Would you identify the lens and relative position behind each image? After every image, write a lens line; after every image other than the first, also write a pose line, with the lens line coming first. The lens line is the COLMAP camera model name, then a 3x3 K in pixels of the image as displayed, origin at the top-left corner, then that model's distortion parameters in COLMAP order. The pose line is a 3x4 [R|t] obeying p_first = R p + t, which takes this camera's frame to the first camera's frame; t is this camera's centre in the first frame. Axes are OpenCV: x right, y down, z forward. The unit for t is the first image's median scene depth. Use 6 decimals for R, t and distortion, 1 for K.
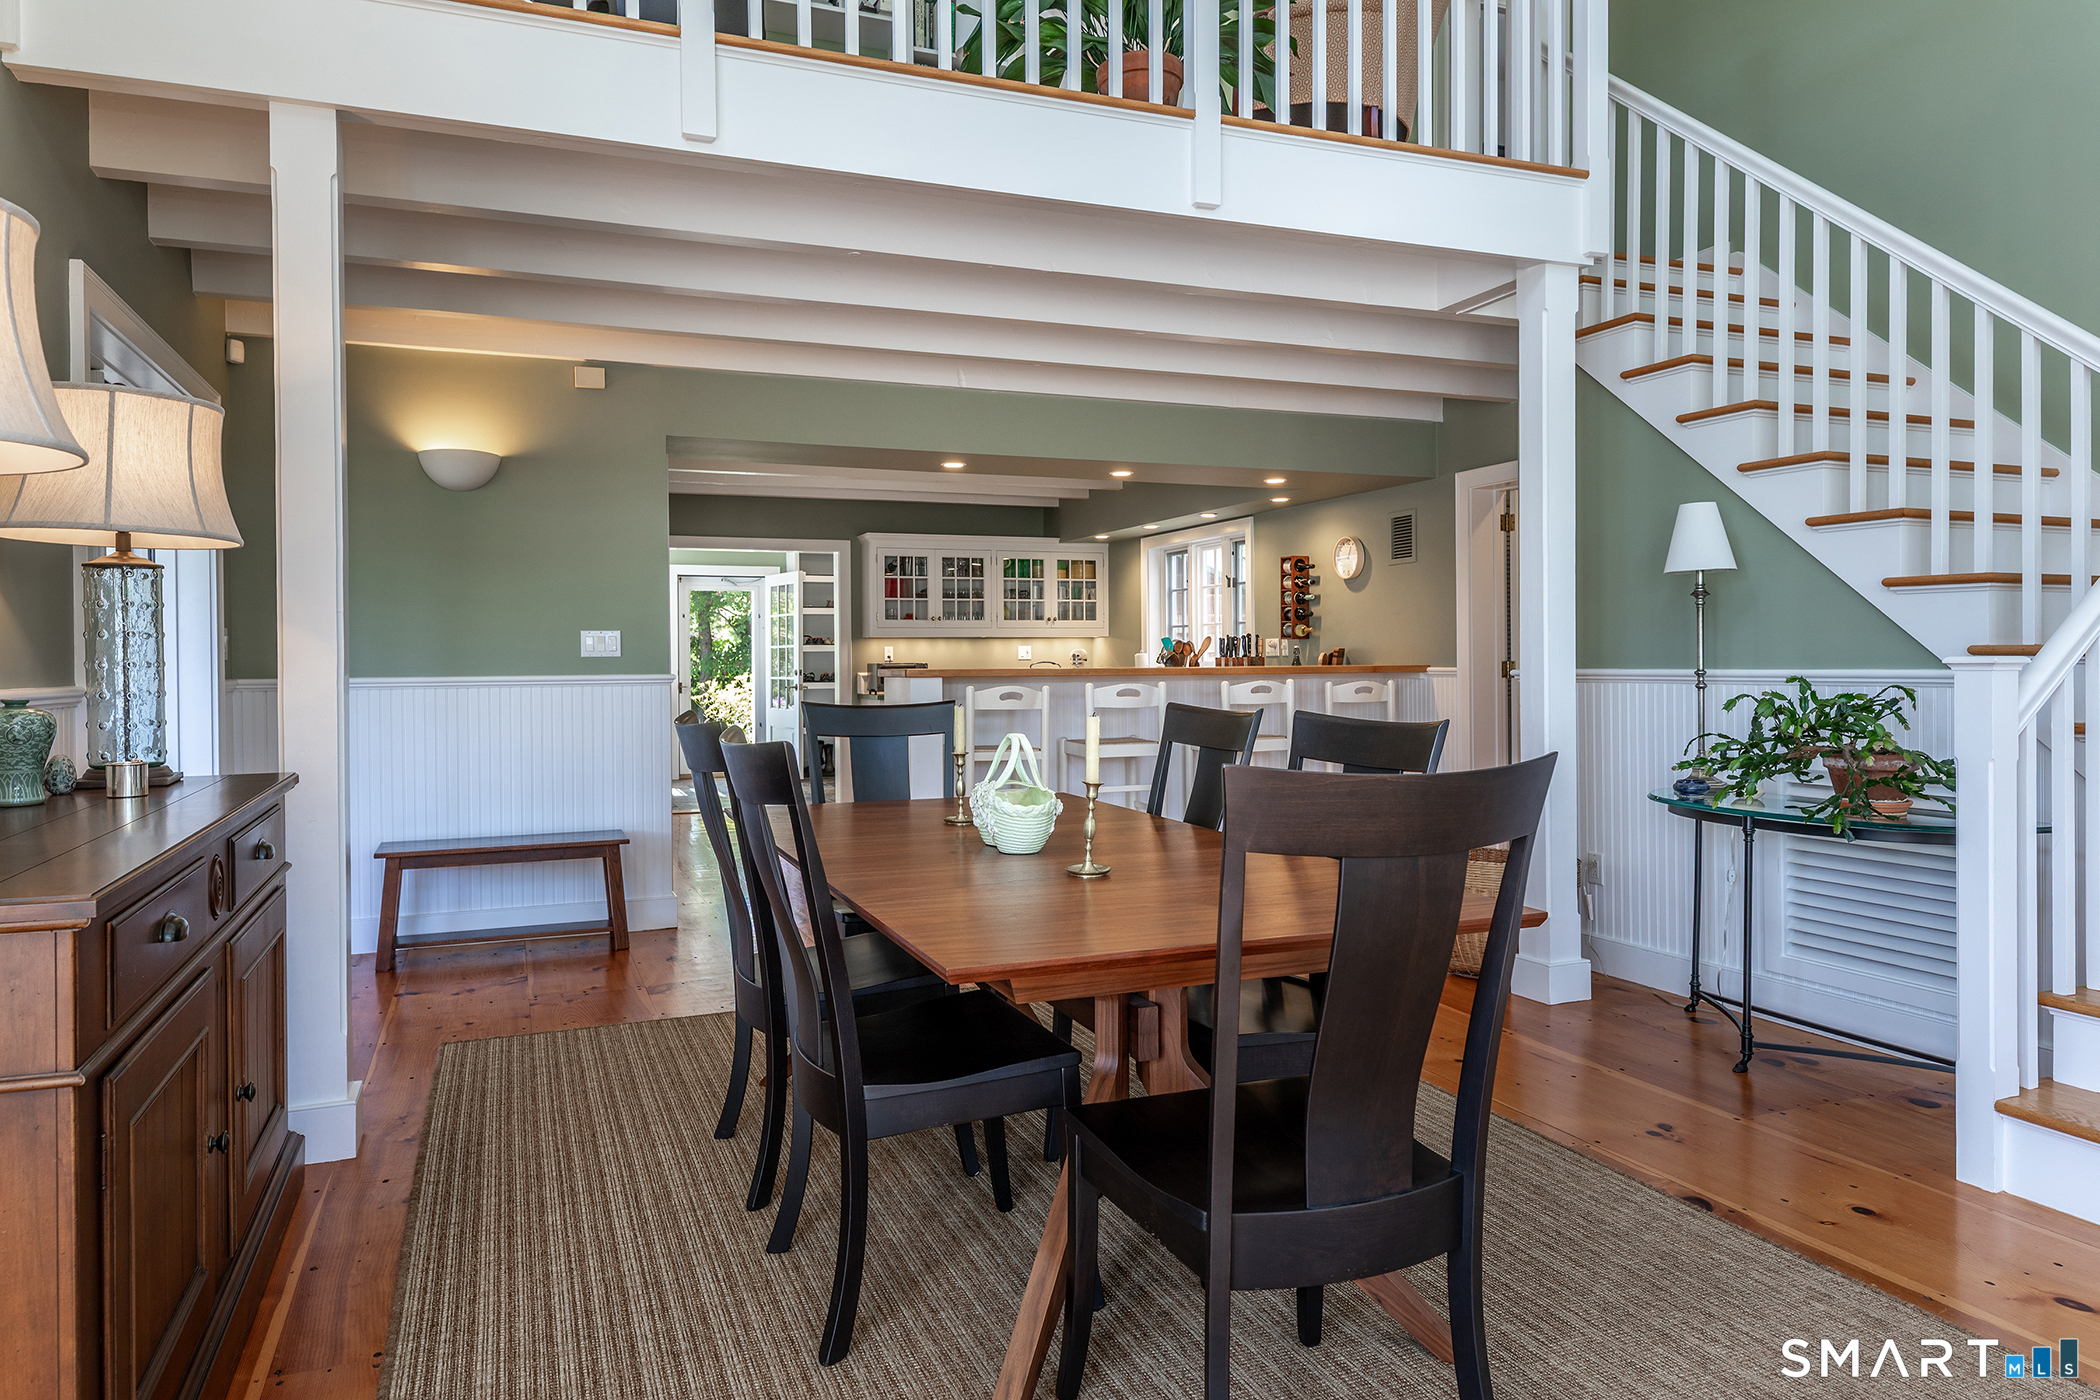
lens RADIAL K [[1515.4, 0, 1063.3], [0, 1515.4, 691.0], [0, 0, 1]] dist [0.000216, -0.000074]
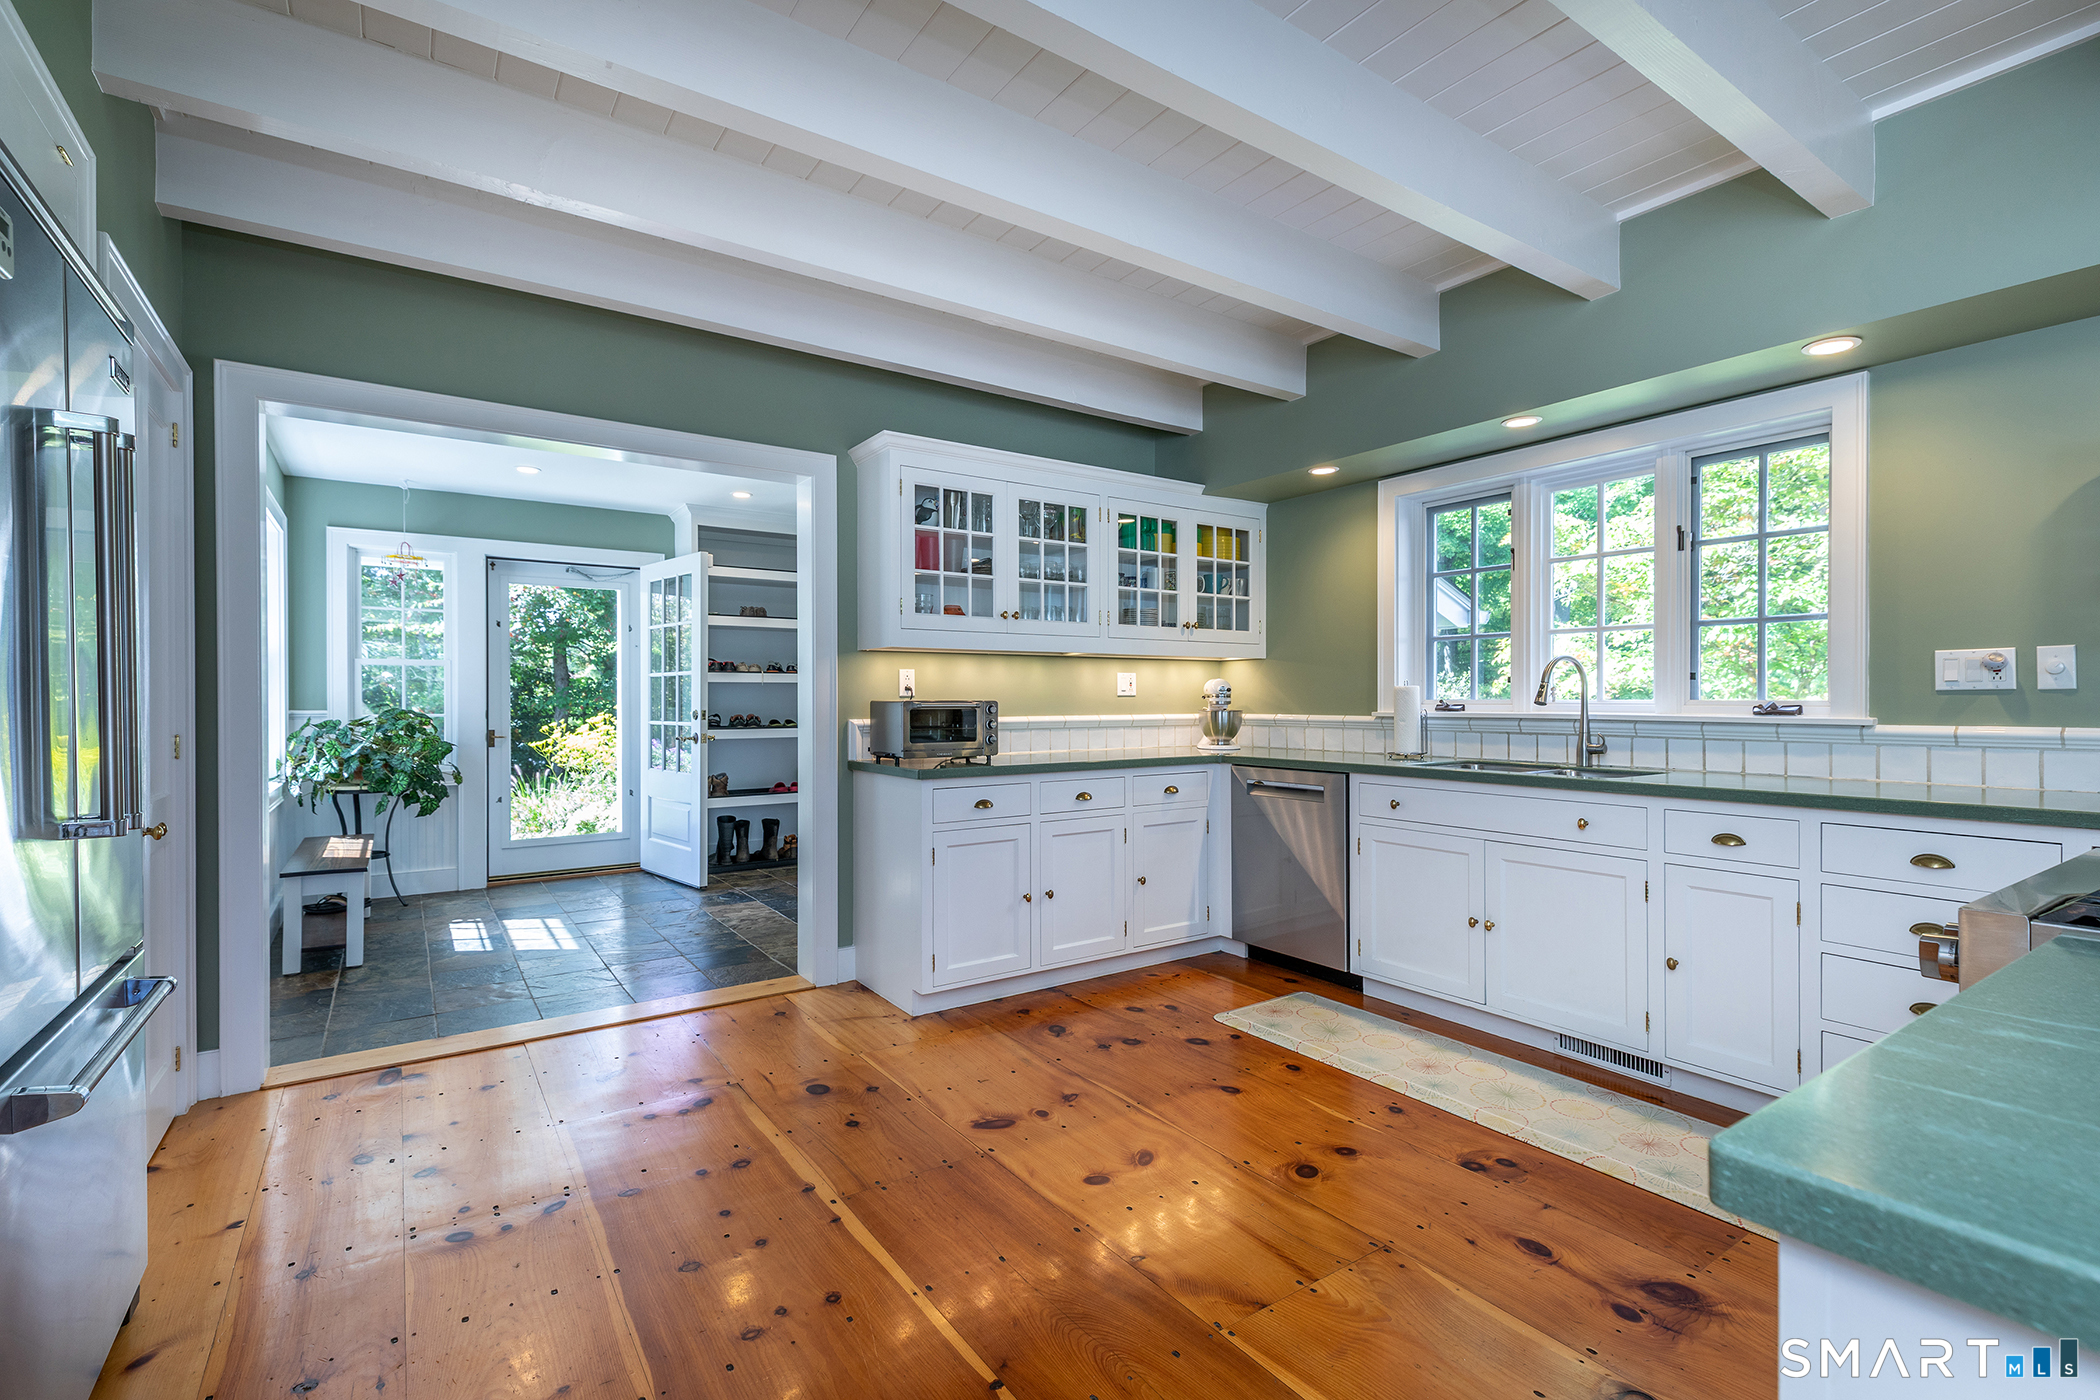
lens RADIAL K [[961.8, 0, 1084.0], [0, 961.8, 708.9], [0, 0, 1]] dist [0.013151, 0.000595]
pose [[0.968180, 0.002154, 0.250246, -0.139549], [0.000434, 0.999947, -0.010289, -0.012394], [-0.250254, 0.010070, 0.968128, 0.666685]]
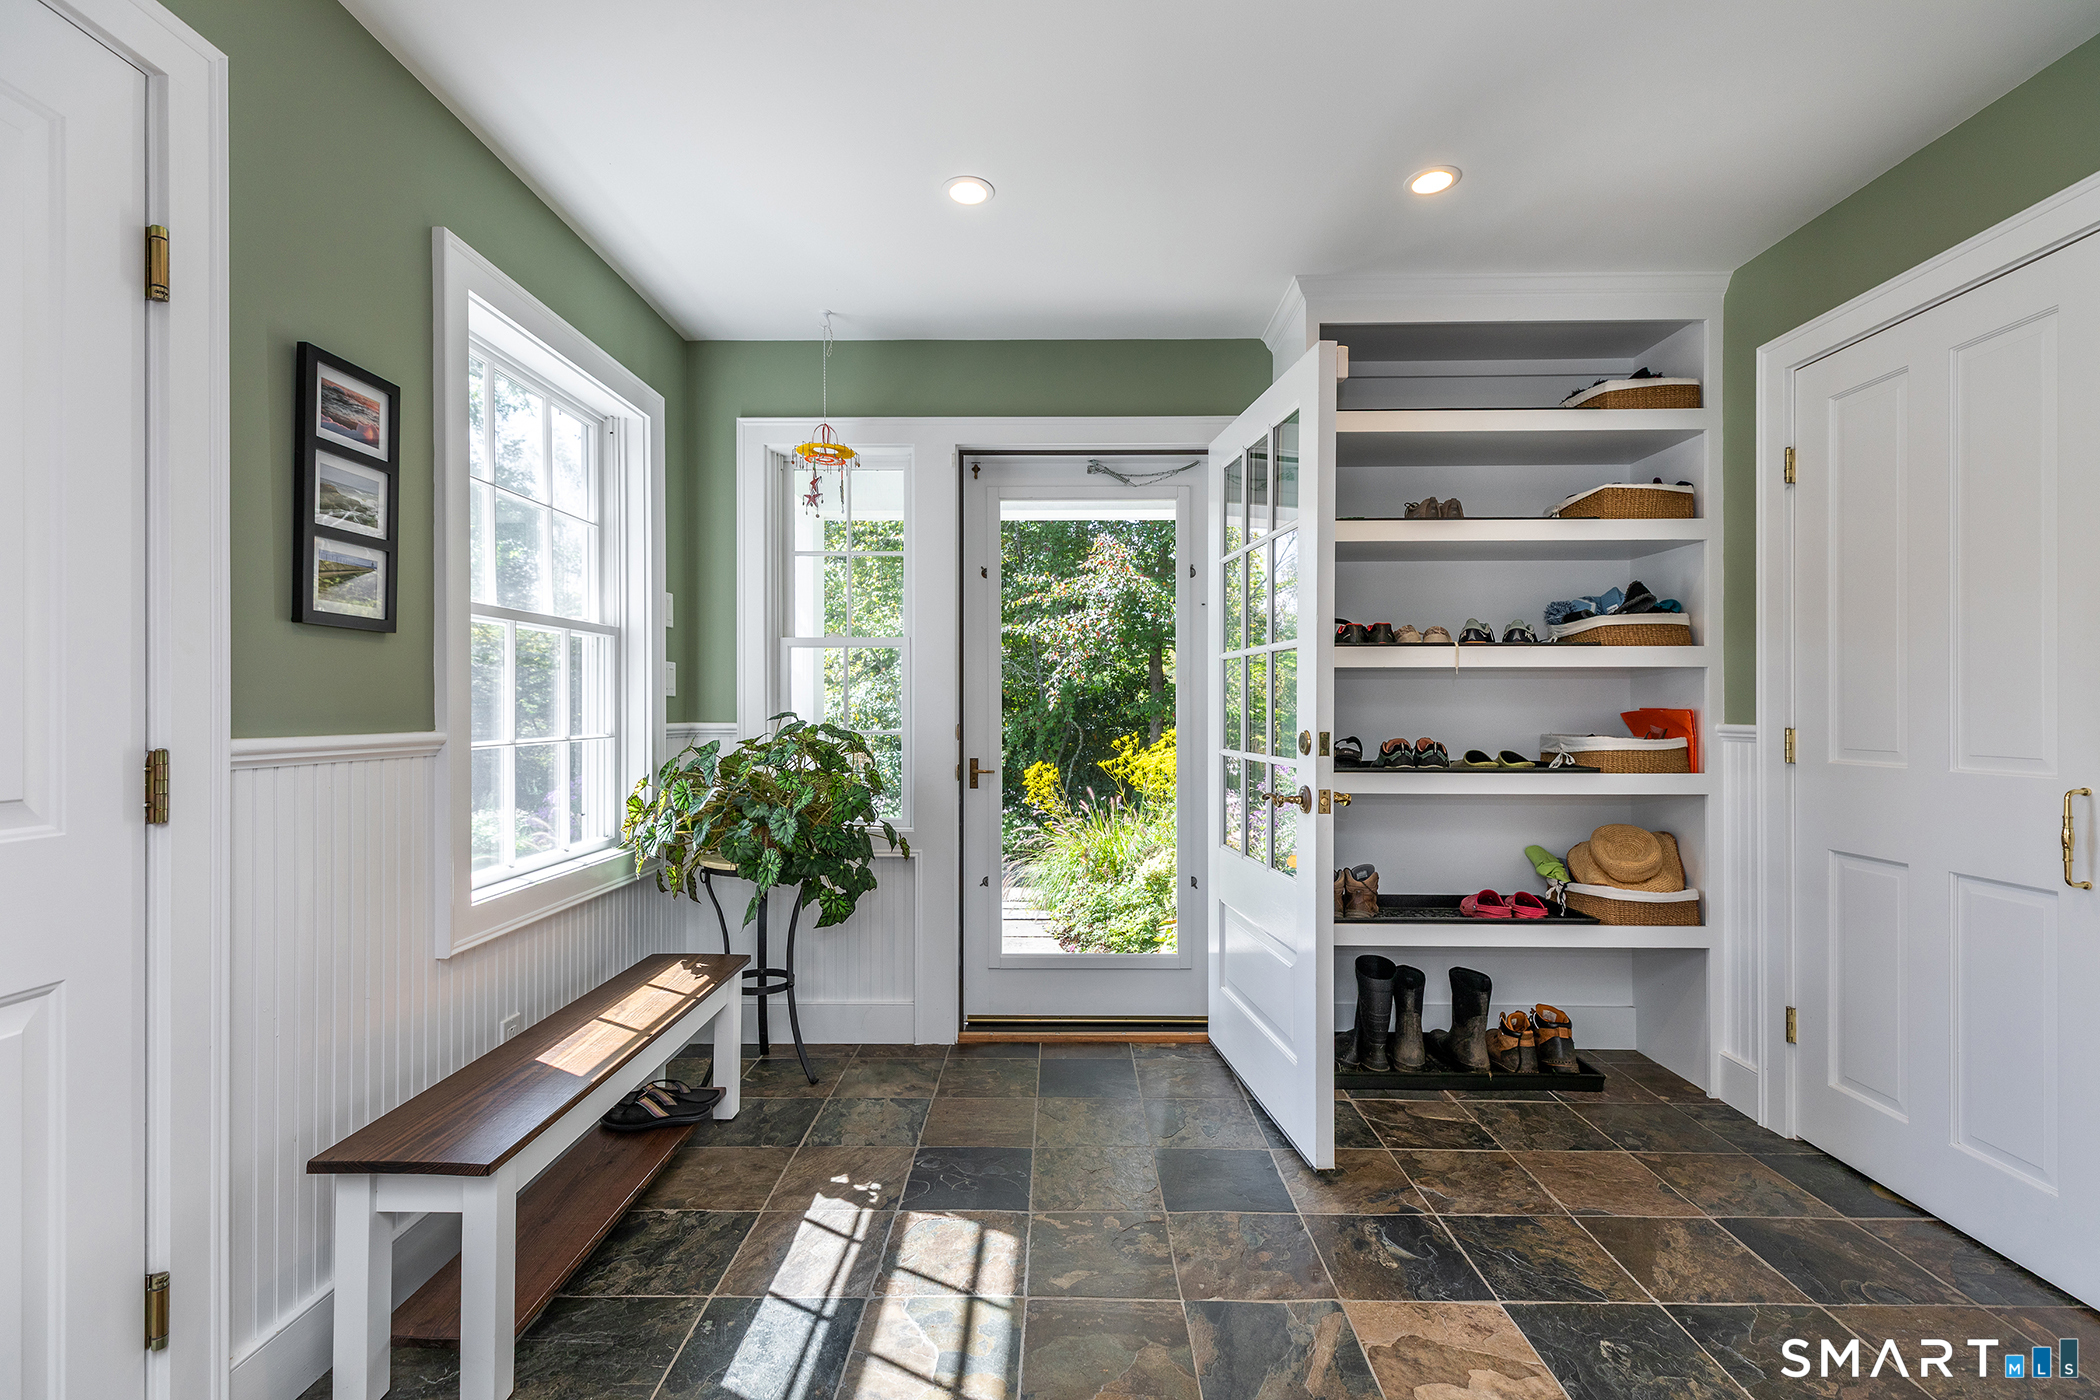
lens RADIAL K [[961.8, 0, 1049.9], [0, 961.8, 688.7], [0, 0, 1]] dist [0.013151, 0.000595]
pose [[0.928934, -0.004211, -0.370222, -0.179625], [-0.009247, 0.999360, -0.034568, -0.017978], [0.370130, 0.035535, 0.928300, 0.947903]]
